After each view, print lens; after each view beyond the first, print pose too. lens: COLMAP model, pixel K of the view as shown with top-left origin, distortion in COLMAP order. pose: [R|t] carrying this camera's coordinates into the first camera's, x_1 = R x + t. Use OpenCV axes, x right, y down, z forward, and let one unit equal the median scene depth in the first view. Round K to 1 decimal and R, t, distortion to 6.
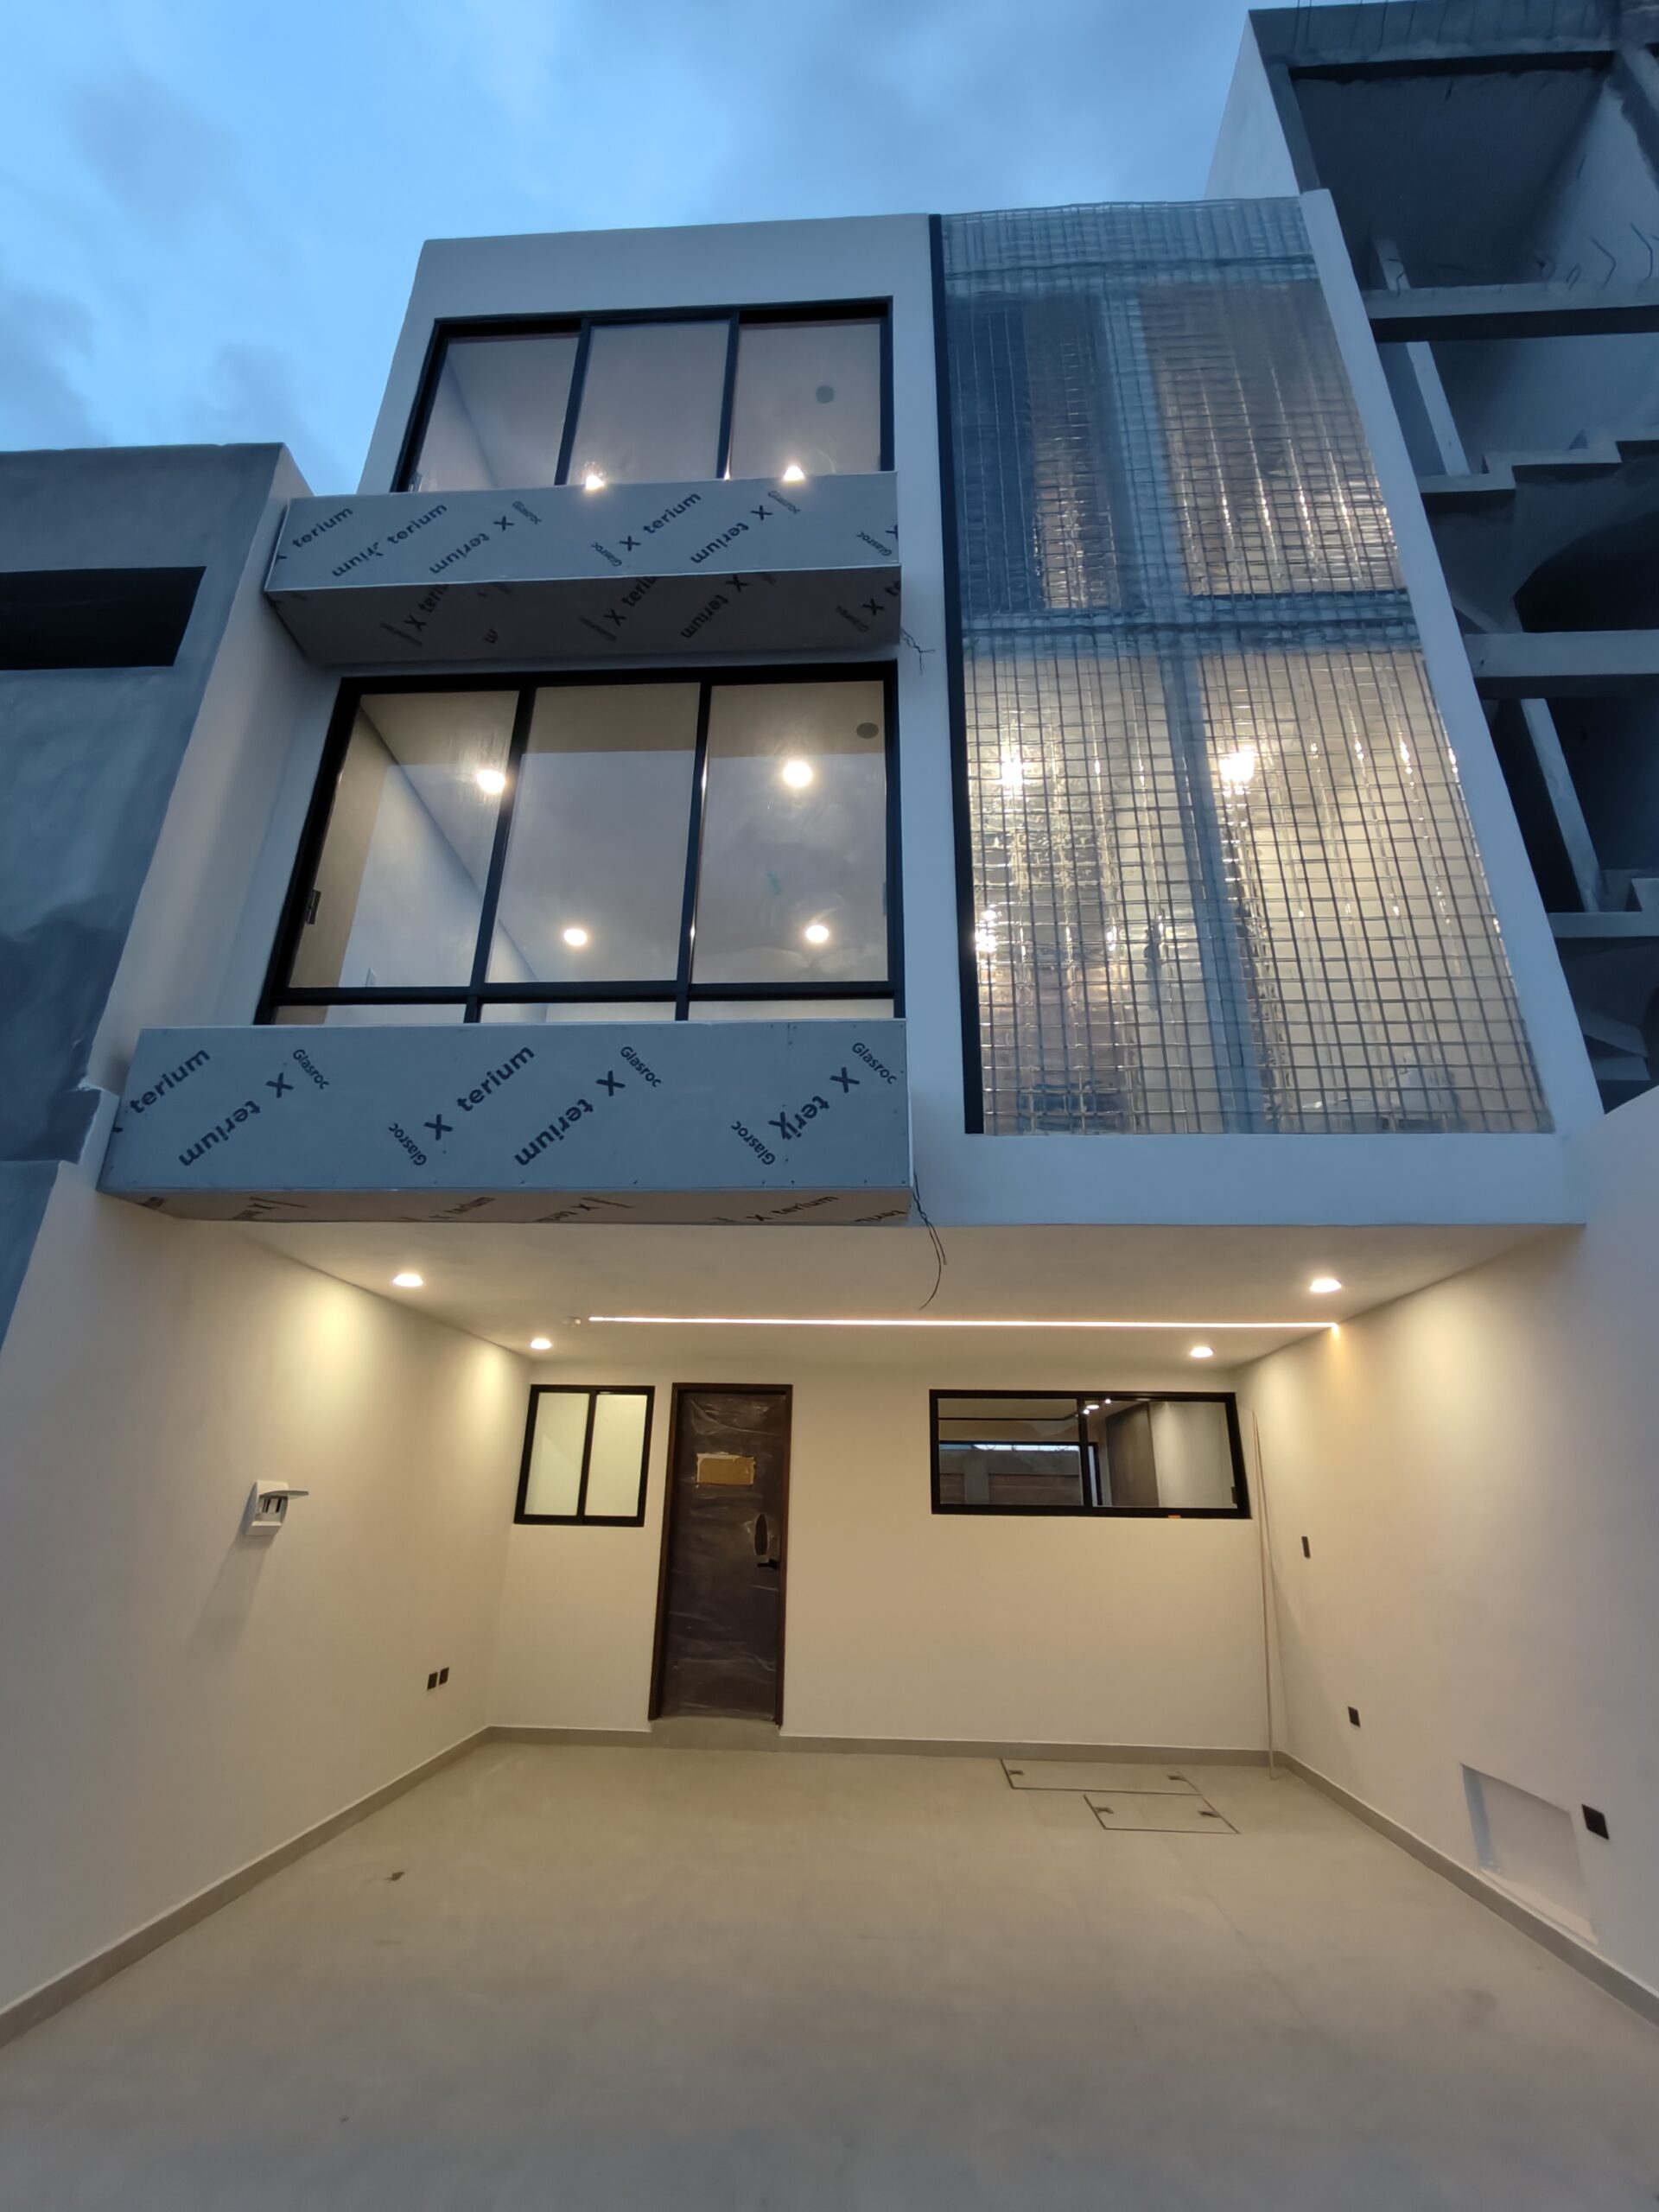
lens RADIAL K [[1008.1, 0, 835.4], [0, 1008.1, 1097.5], [0, 0, 1]] dist [-0.000678, 0.000277]
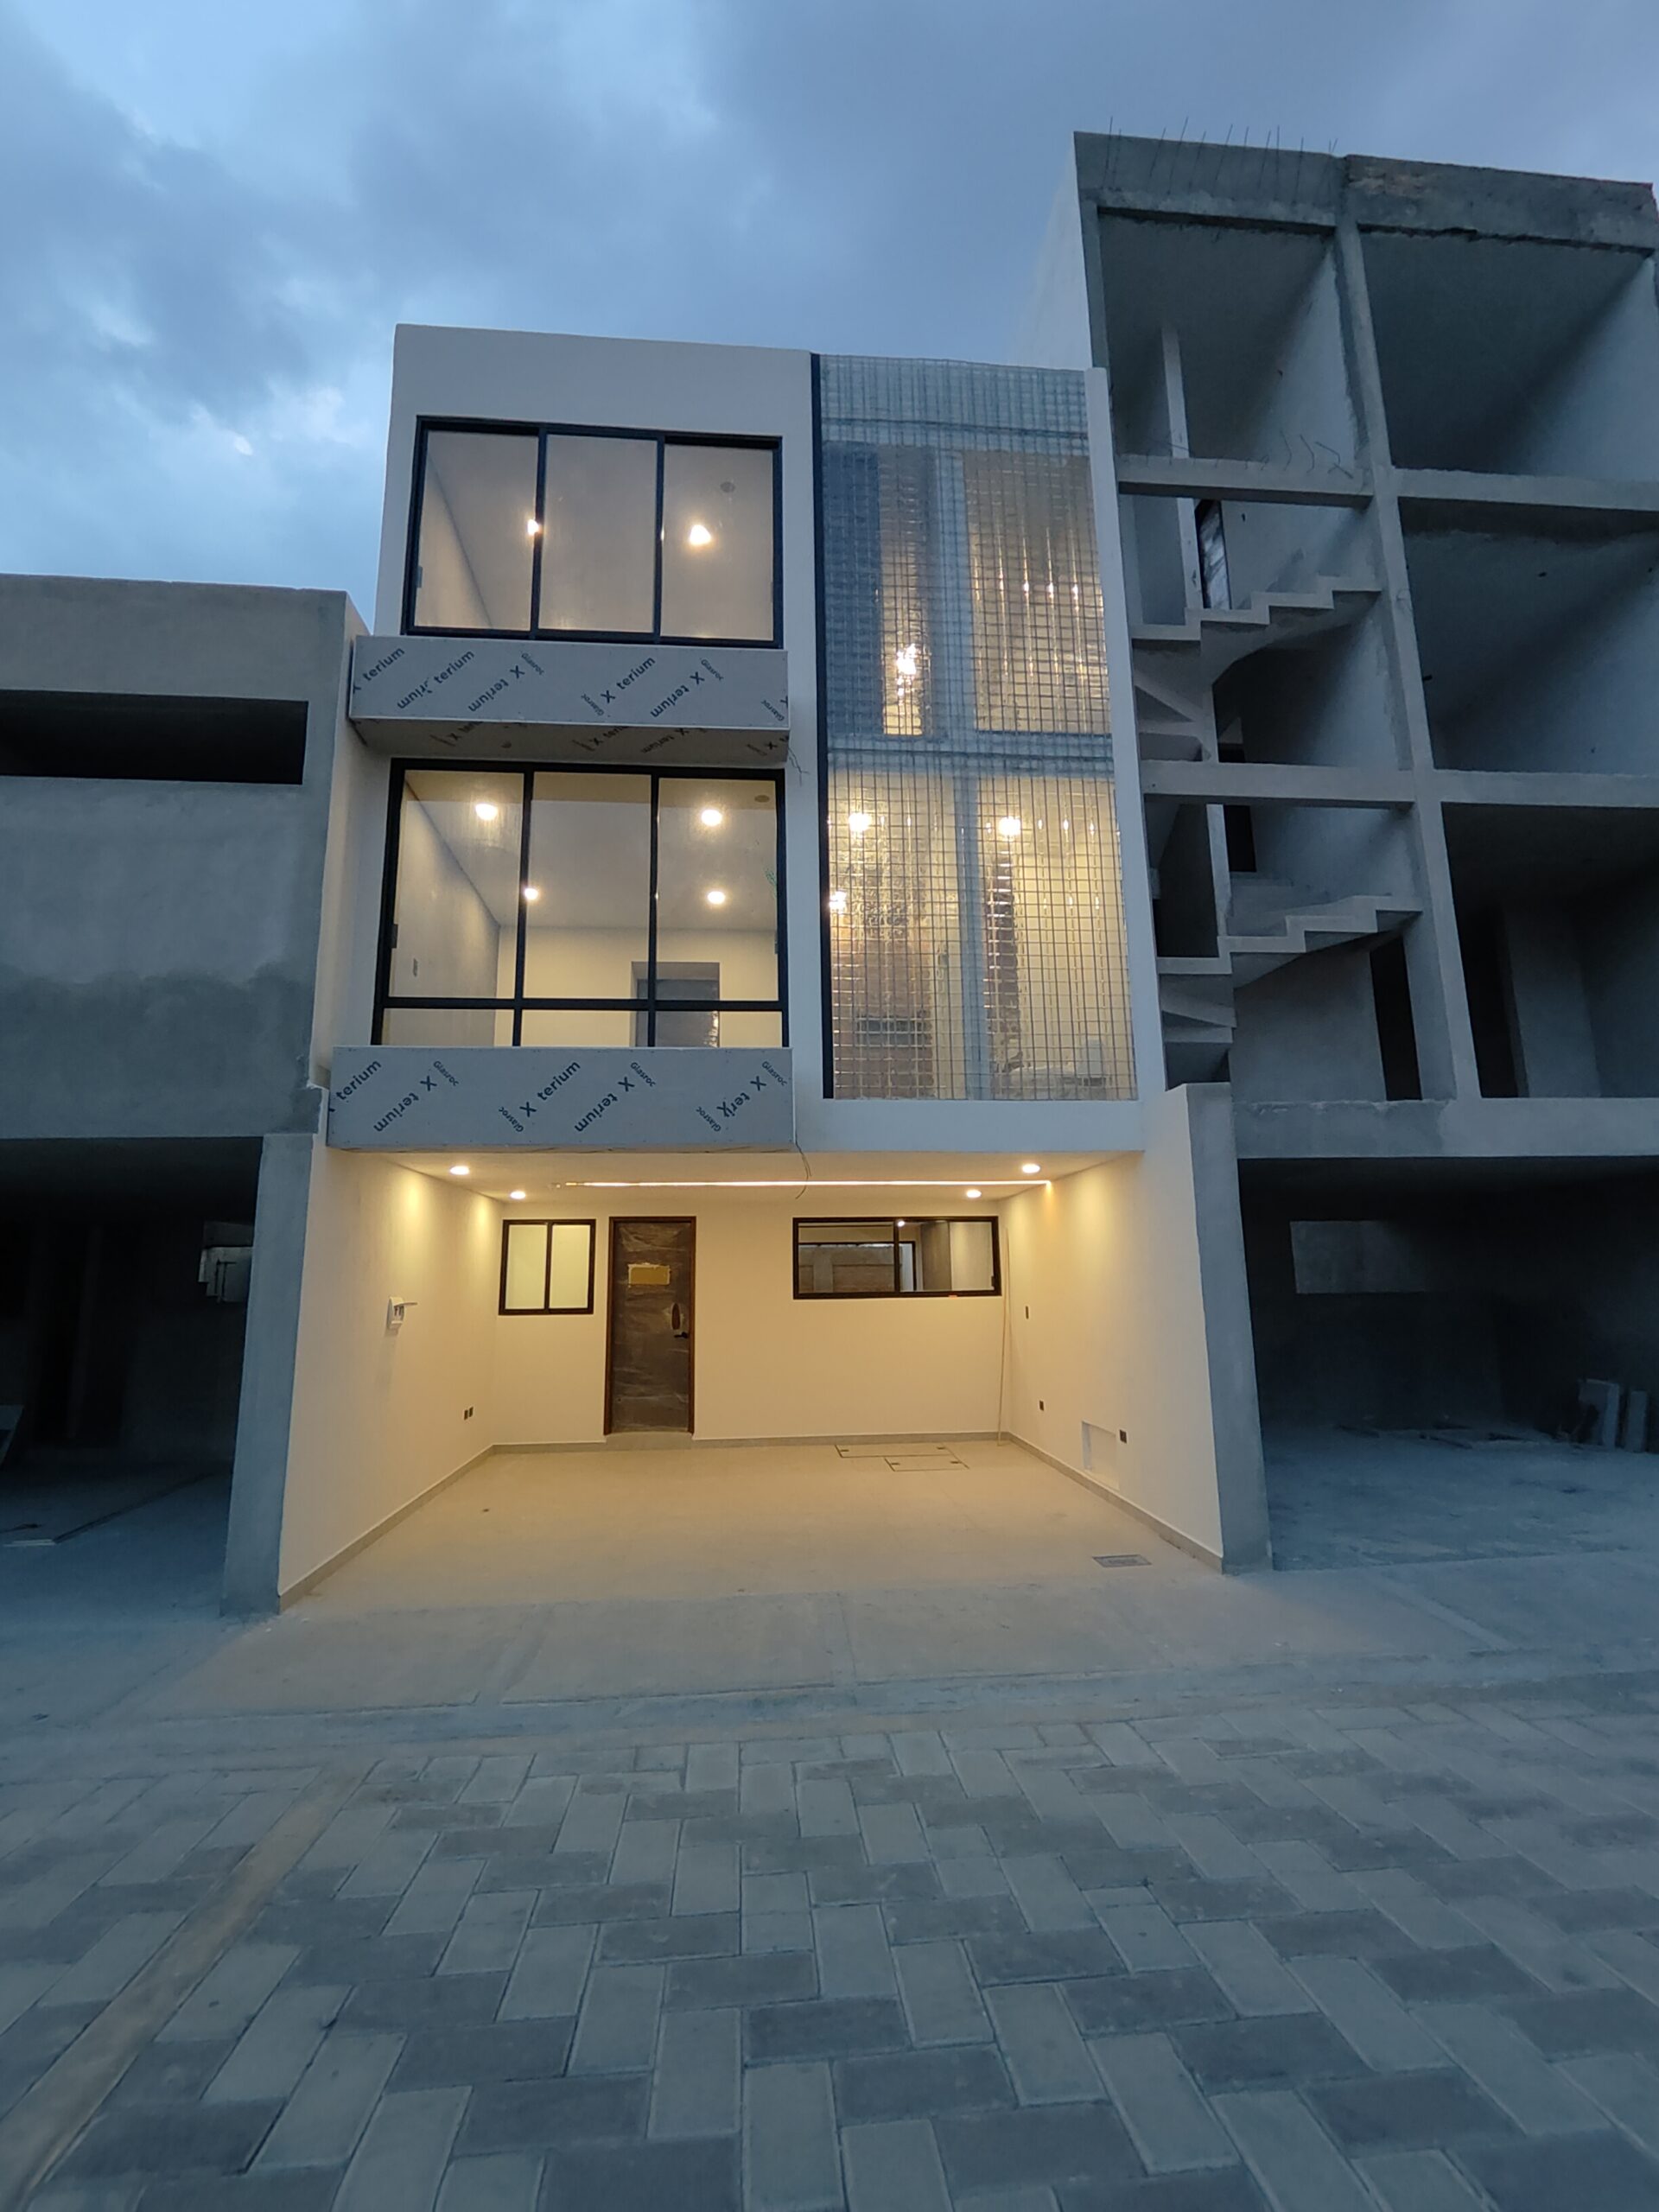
lens RADIAL K [[1008.1, 0, 835.4], [0, 1008.1, 1097.5], [0, 0, 1]] dist [-0.000678, 0.000277]
pose [[0.989407, -0.003203, 0.145132, -0.069829], [-0.026117, 0.979516, 0.199668, -0.214662], [-0.142798, -0.201343, 0.969056, -0.471758]]
